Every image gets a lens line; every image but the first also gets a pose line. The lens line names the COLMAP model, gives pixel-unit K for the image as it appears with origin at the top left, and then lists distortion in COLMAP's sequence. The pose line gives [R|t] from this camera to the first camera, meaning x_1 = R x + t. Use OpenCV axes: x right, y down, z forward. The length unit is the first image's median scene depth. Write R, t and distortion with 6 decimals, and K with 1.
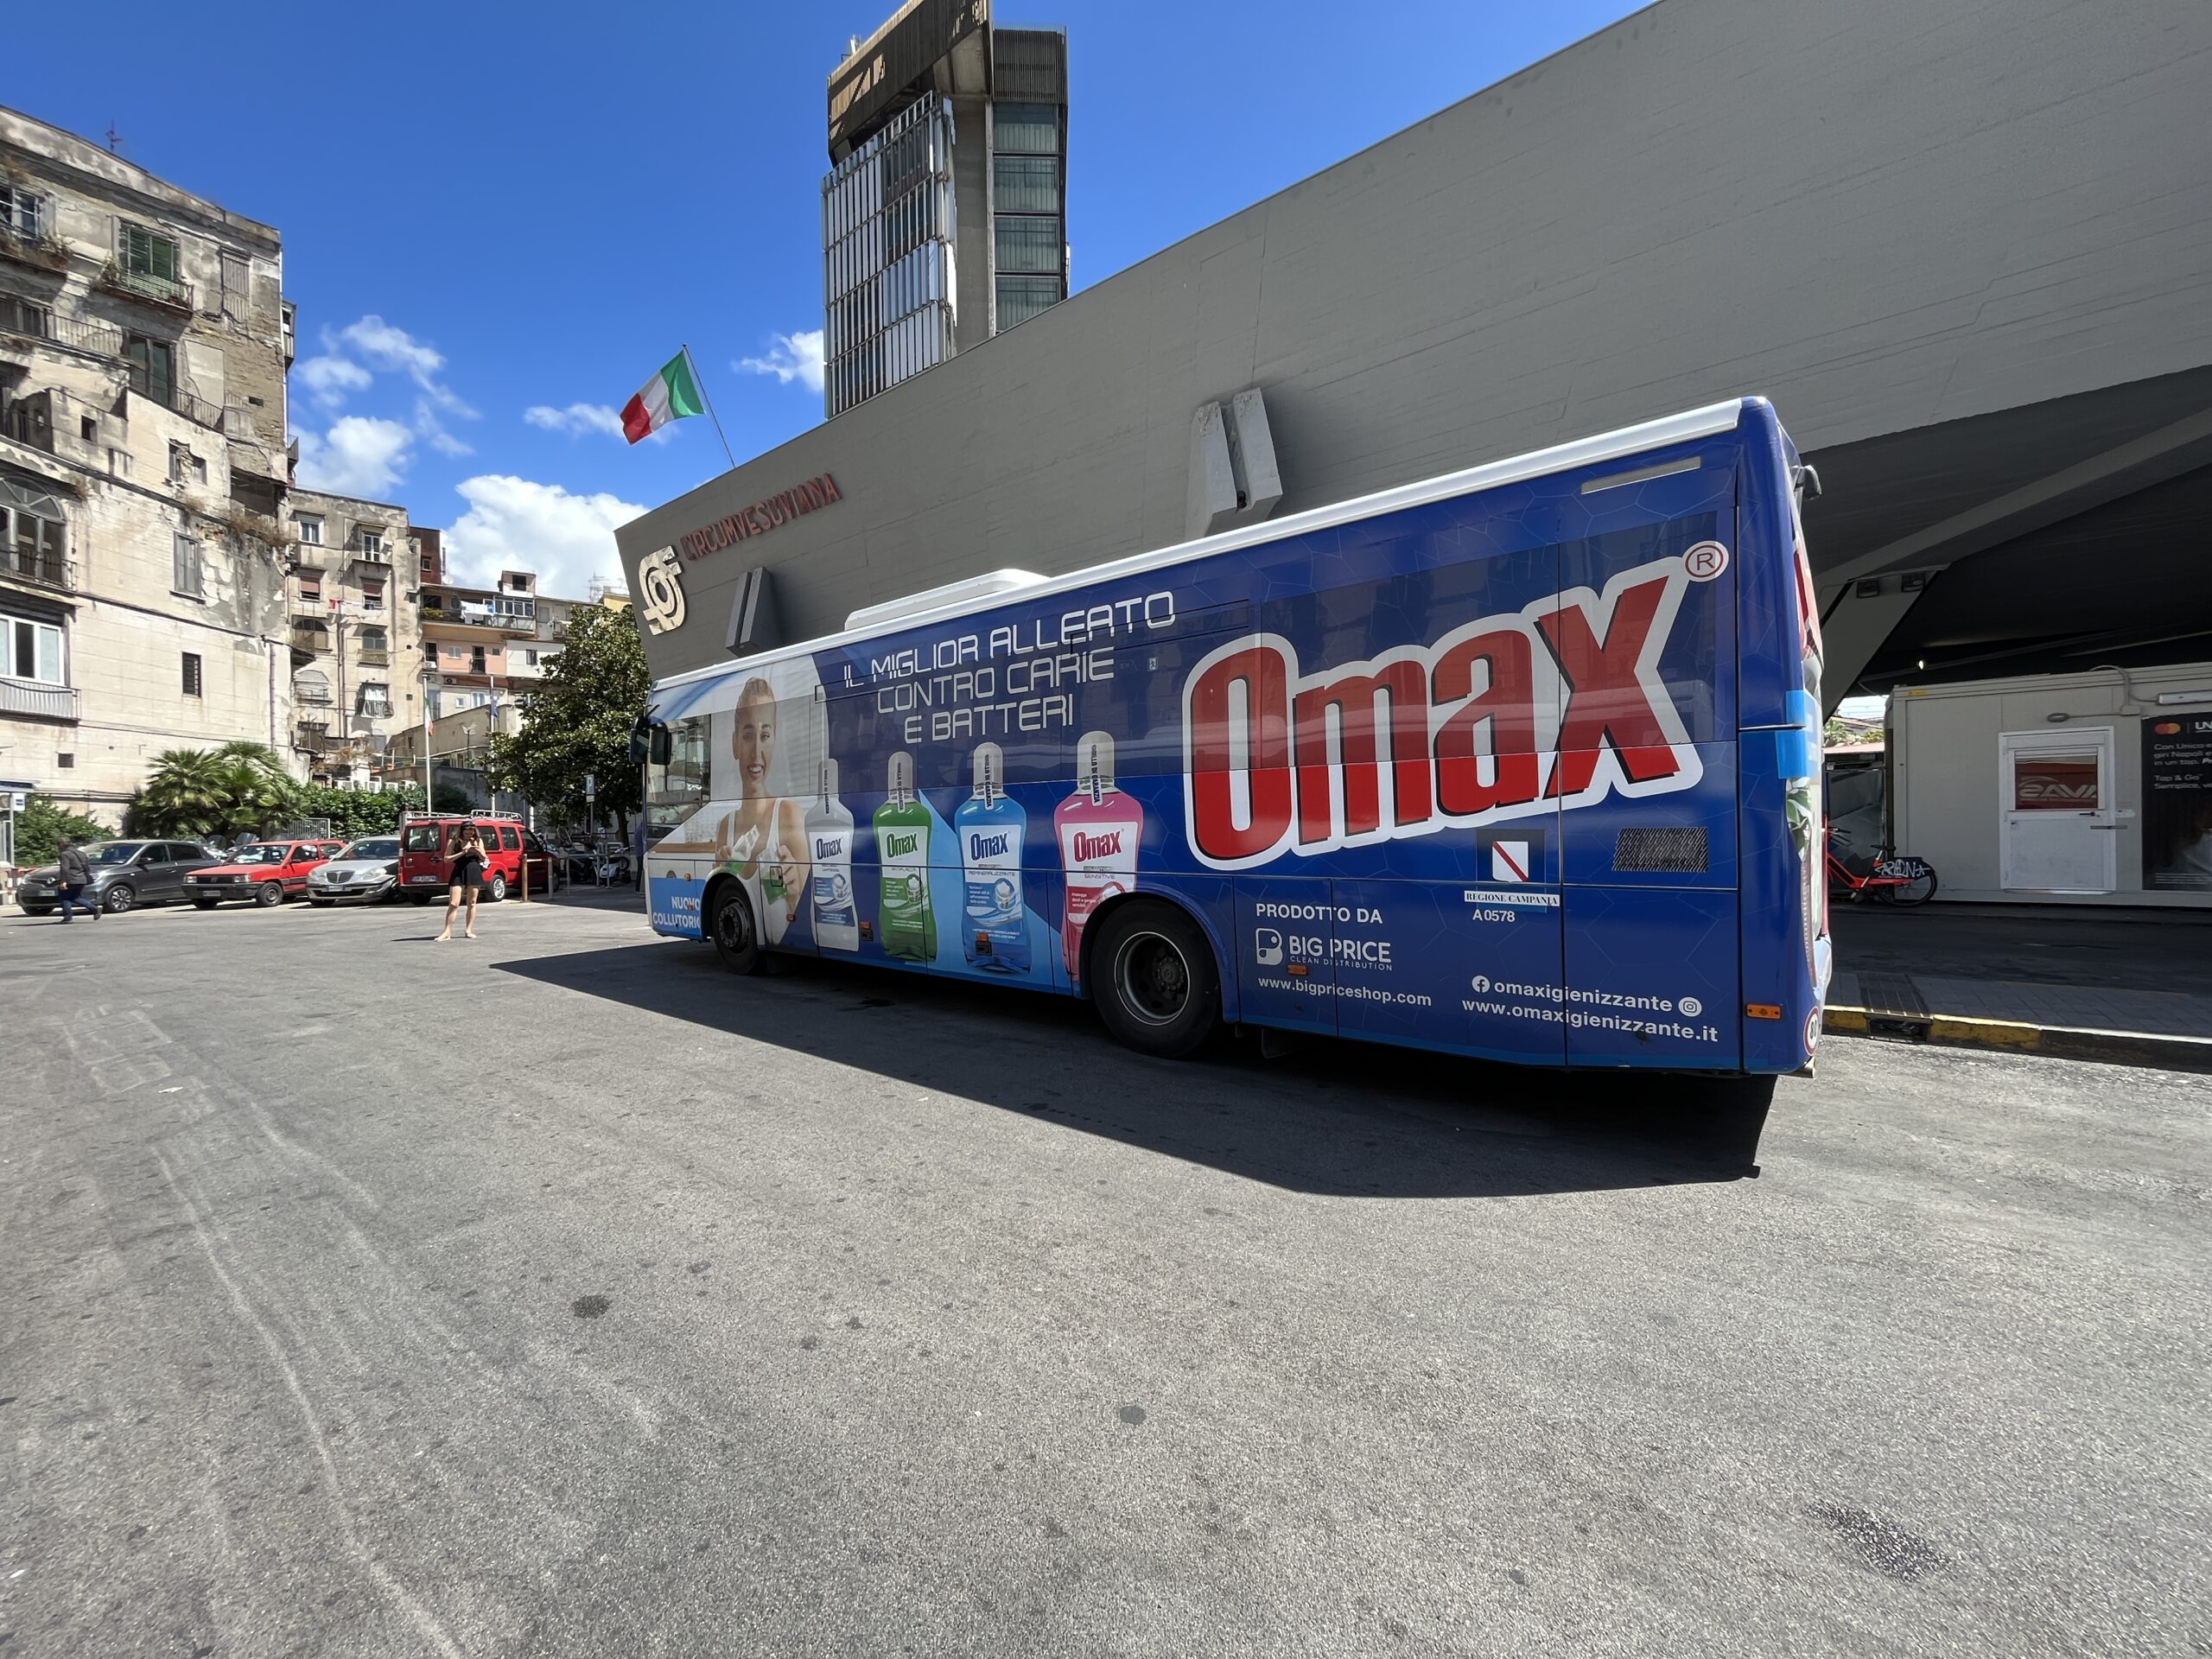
lens RADIAL K [[895.9, 0, 1102.7], [0, 895.9, 819.4], [0, 0, 1]] dist [-0.003772, -0.000346]
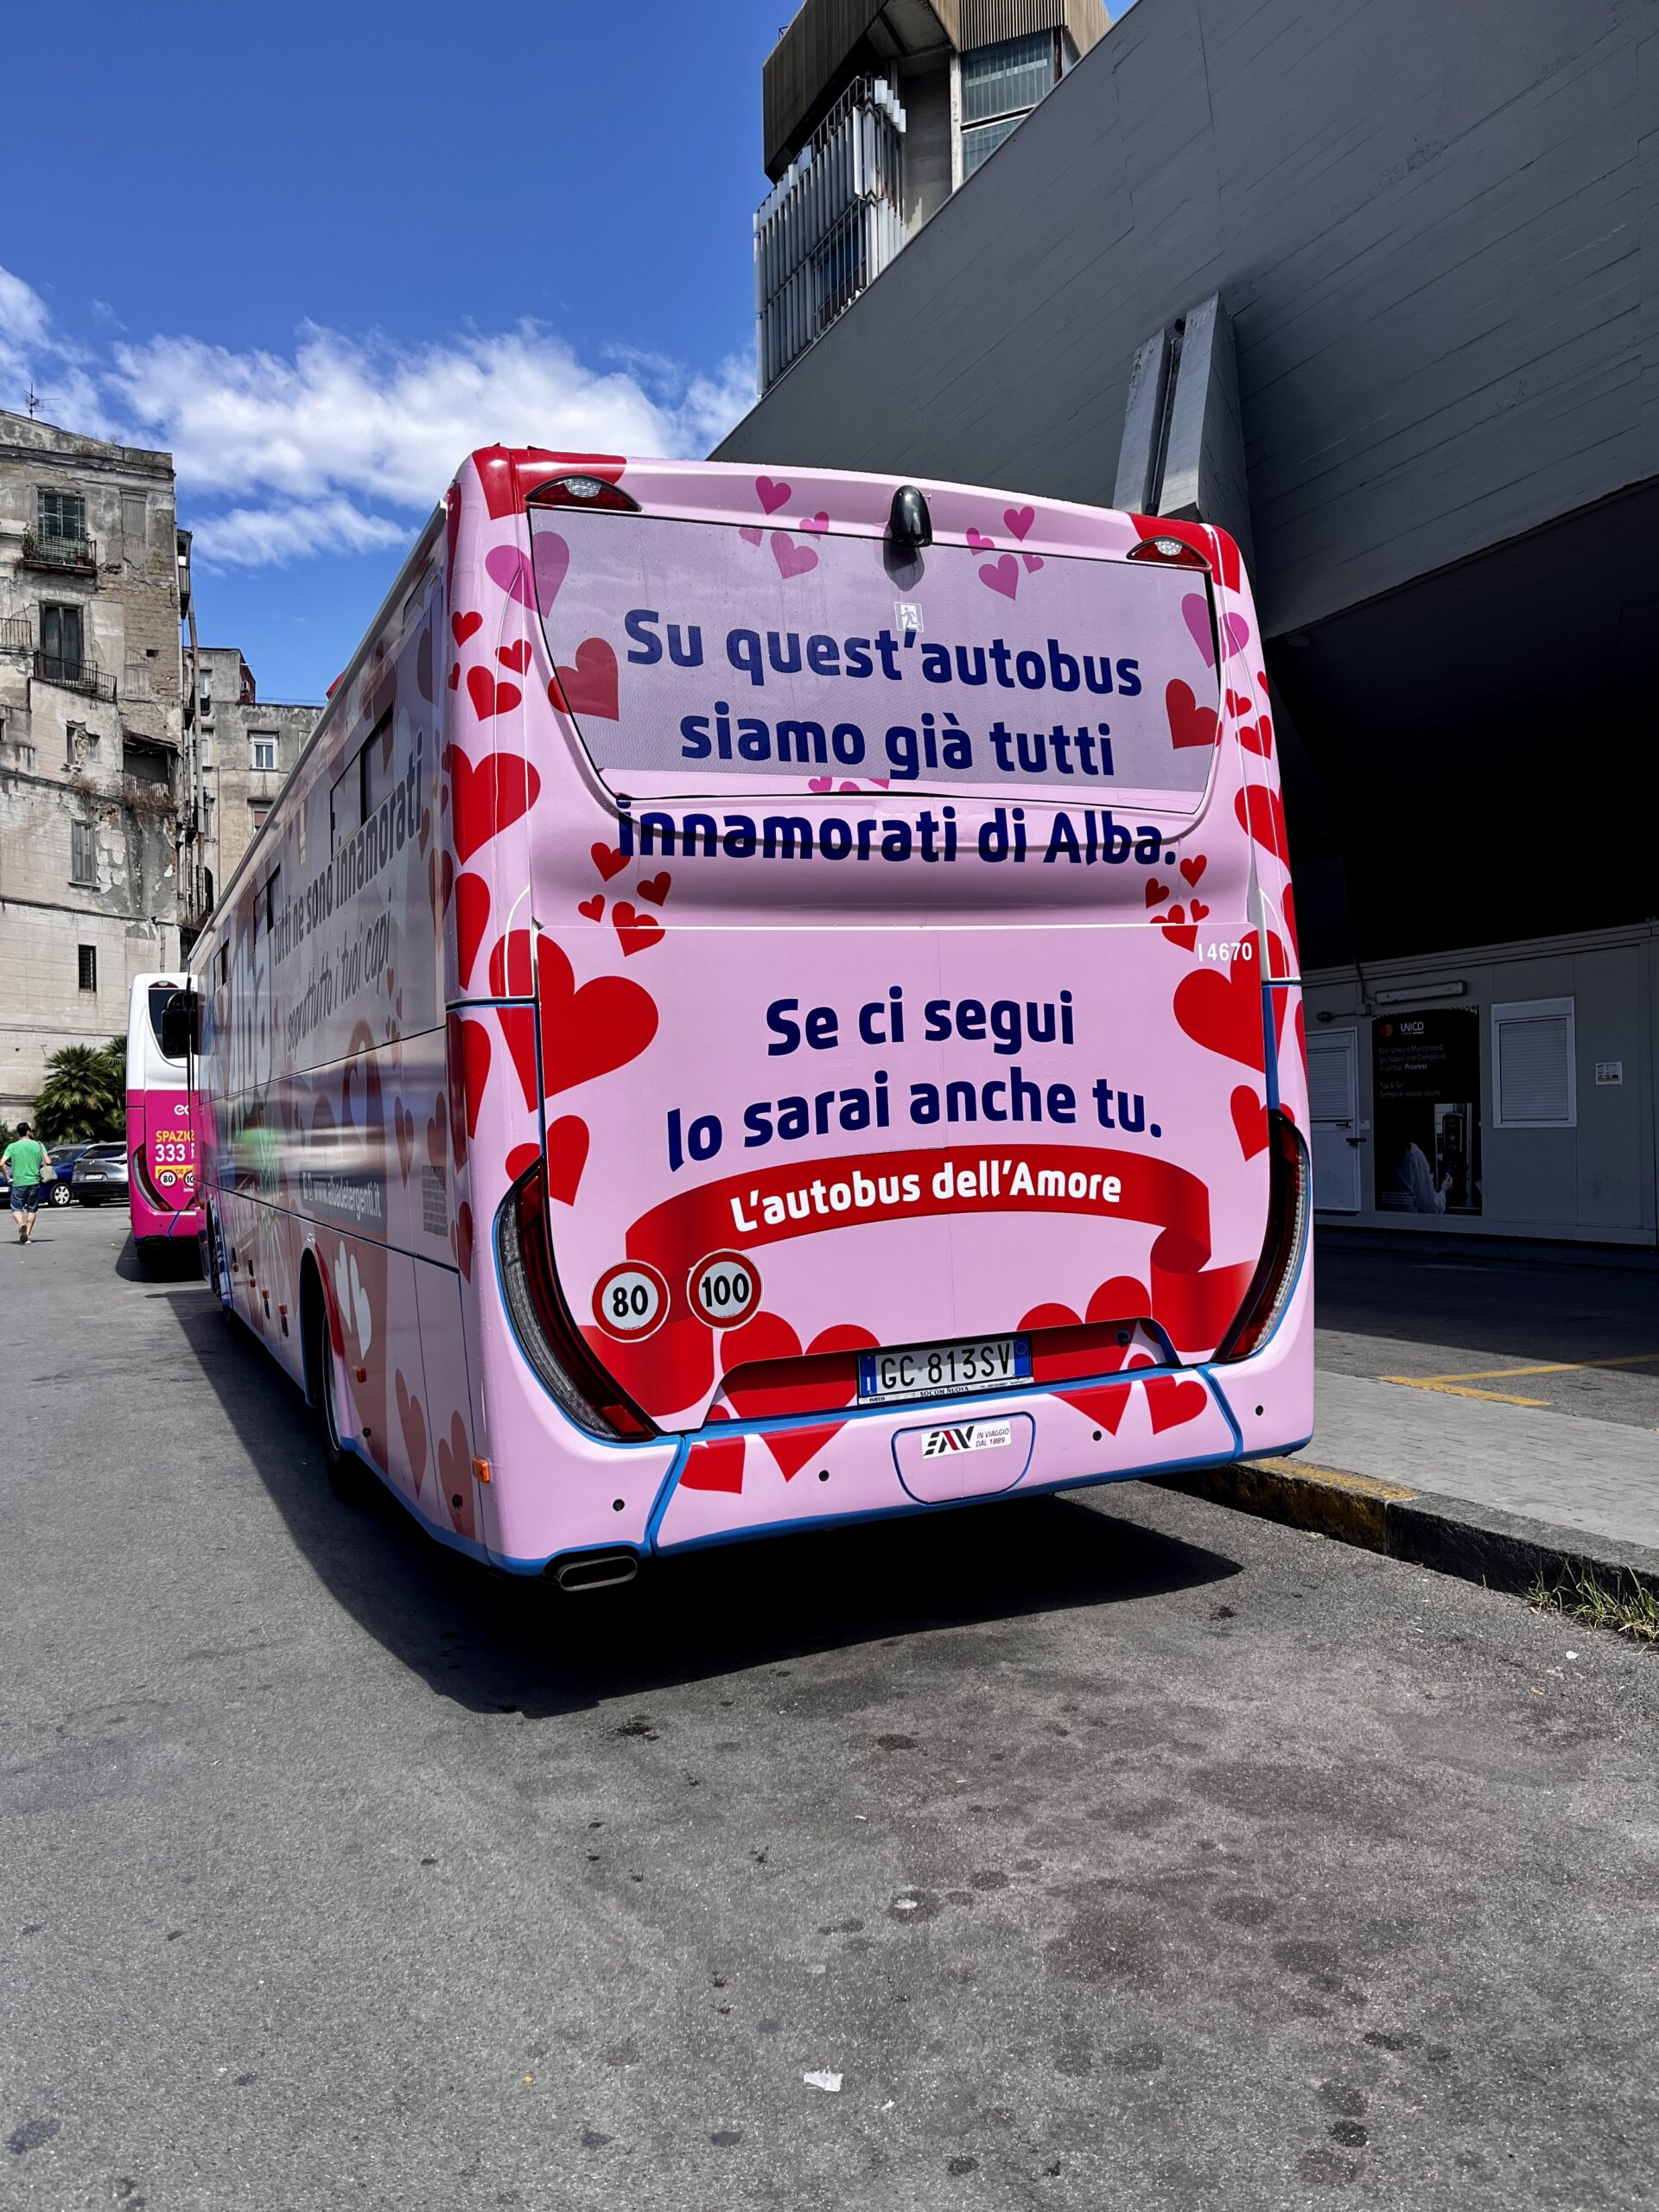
lens RADIAL K [[1677.5, 0, 831.7], [0, 1677.5, 1116.0], [0, 0, 1]] dist [0.007055, -0.001904]
pose [[0.896229, -0.002375, -0.443585, 0.463105], [0.004106, 0.999987, 0.002943, -0.007664], [0.443572, -0.004459, 0.896228, -0.239314]]
